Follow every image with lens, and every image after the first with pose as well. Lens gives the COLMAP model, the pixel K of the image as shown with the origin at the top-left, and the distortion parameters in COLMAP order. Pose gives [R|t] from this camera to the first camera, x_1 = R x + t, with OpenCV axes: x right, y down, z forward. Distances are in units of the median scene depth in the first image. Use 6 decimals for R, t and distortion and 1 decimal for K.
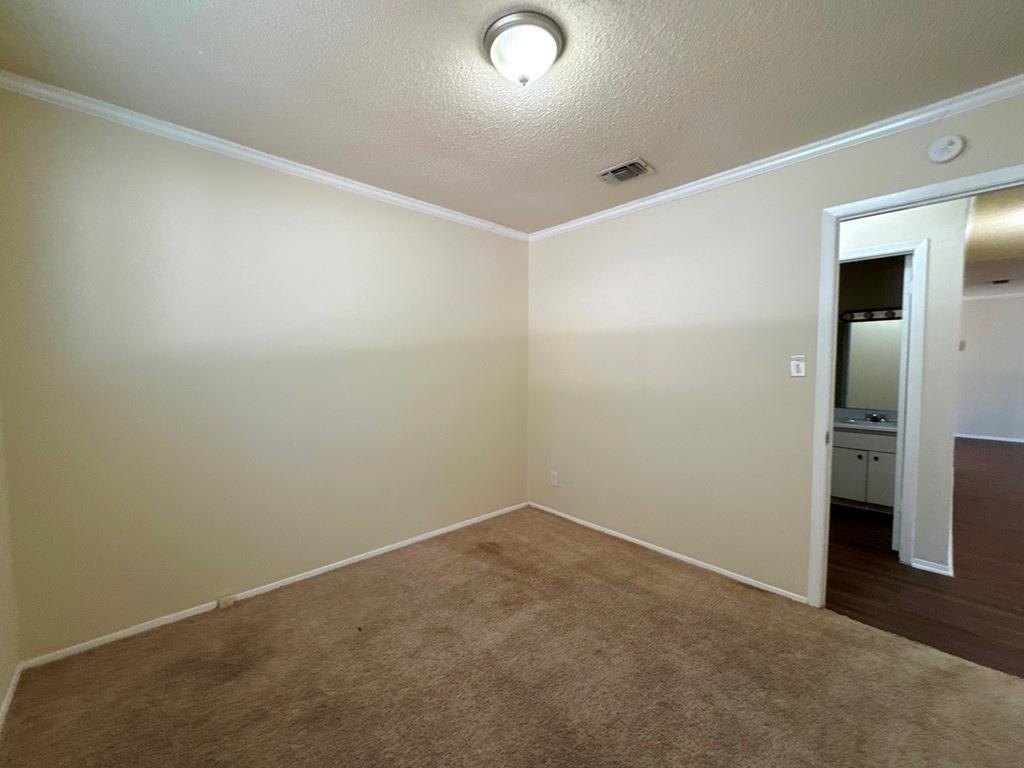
lens RADIAL K [[409.4, 0, 510.8], [0, 409.4, 381.9], [0, 0, 1]] dist [-0.005634, 0.000891]
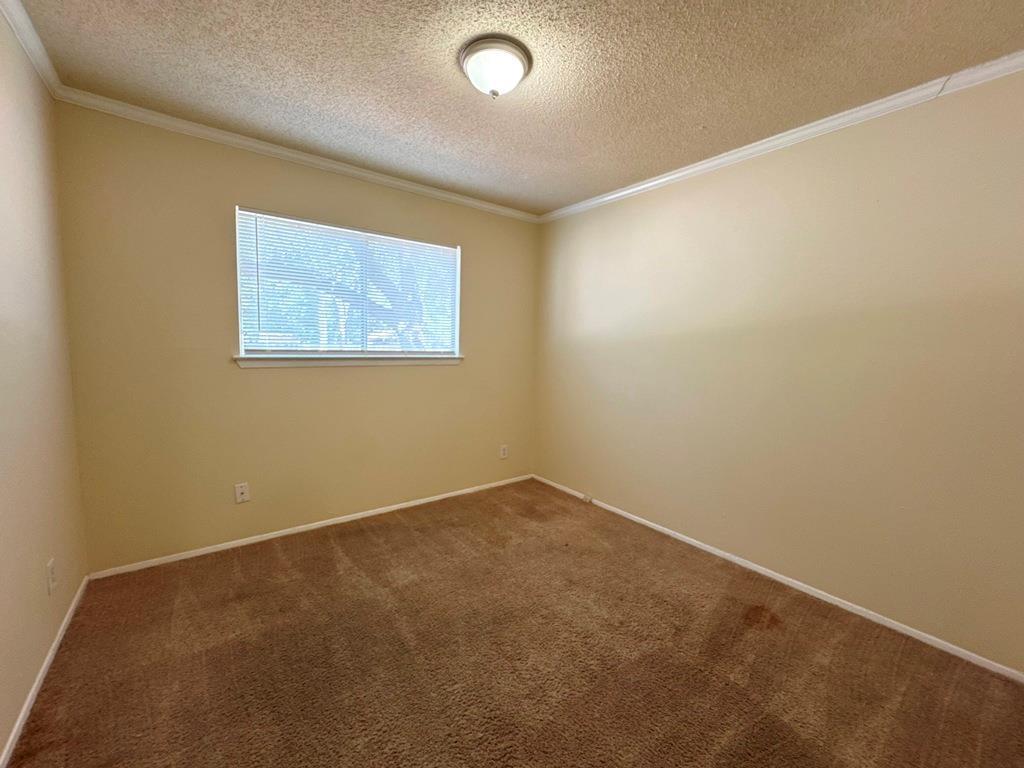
lens RADIAL K [[409.4, 0, 508.5], [0, 409.4, 383.5], [0, 0, 1]] dist [-0.005634, 0.000891]
pose [[-0.097014, 0.086144, -0.991548, 0.721775], [-0.072884, 0.992958, 0.093397, -0.018499], [0.992611, 0.081329, -0.090053, 0.697620]]
